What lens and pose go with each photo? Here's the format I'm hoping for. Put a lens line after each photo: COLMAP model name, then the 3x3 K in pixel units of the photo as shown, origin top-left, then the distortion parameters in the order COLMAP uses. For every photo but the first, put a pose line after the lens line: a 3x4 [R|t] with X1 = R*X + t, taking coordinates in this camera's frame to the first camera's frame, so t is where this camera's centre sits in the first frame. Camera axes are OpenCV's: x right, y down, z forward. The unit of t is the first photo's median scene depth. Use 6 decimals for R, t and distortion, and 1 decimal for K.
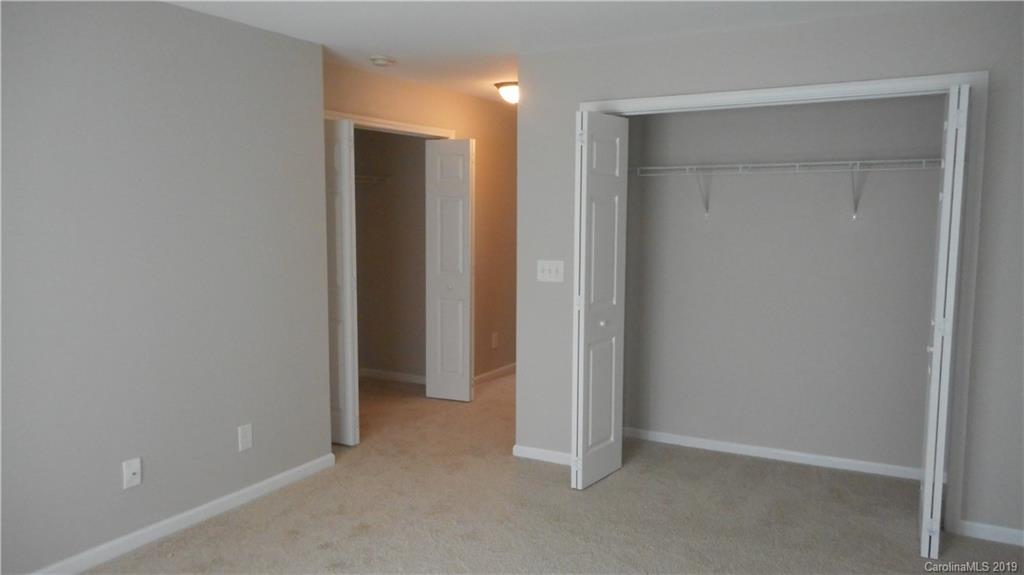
lens RADIAL K [[763.2, 0, 509.2], [0, 763.2, 285.7], [0, 0, 1]] dist [-0.026970, -0.009834]
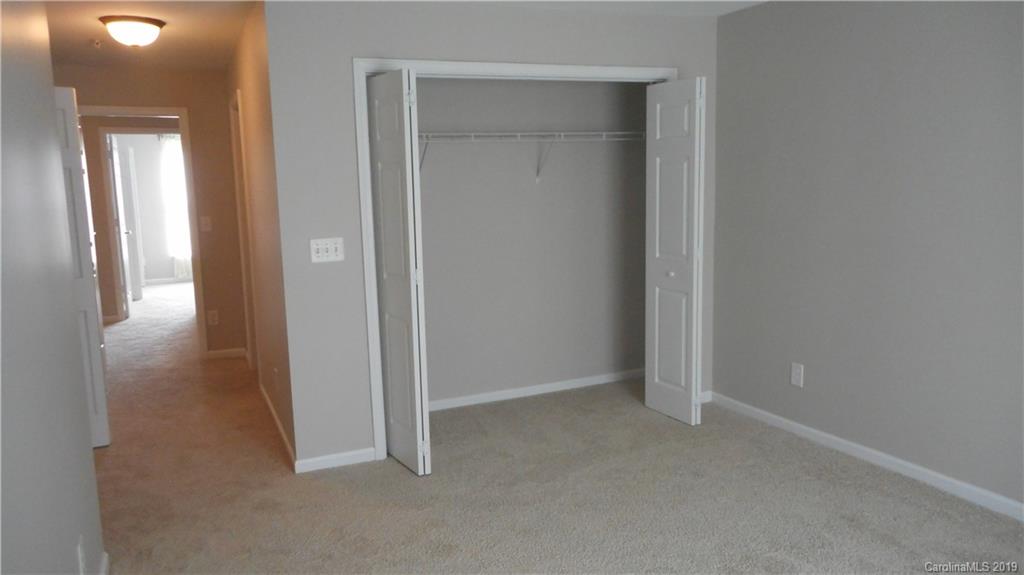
lens RADIAL K [[763.2, 0, 510.4], [0, 763.2, 290.4], [0, 0, 1]] dist [-0.026970, -0.009834]
pose [[0.592580, -0.132063, 0.794612, -0.523441], [0.103988, 0.990756, 0.087114, -0.028003], [-0.798771, 0.031008, 0.600836, 0.316549]]
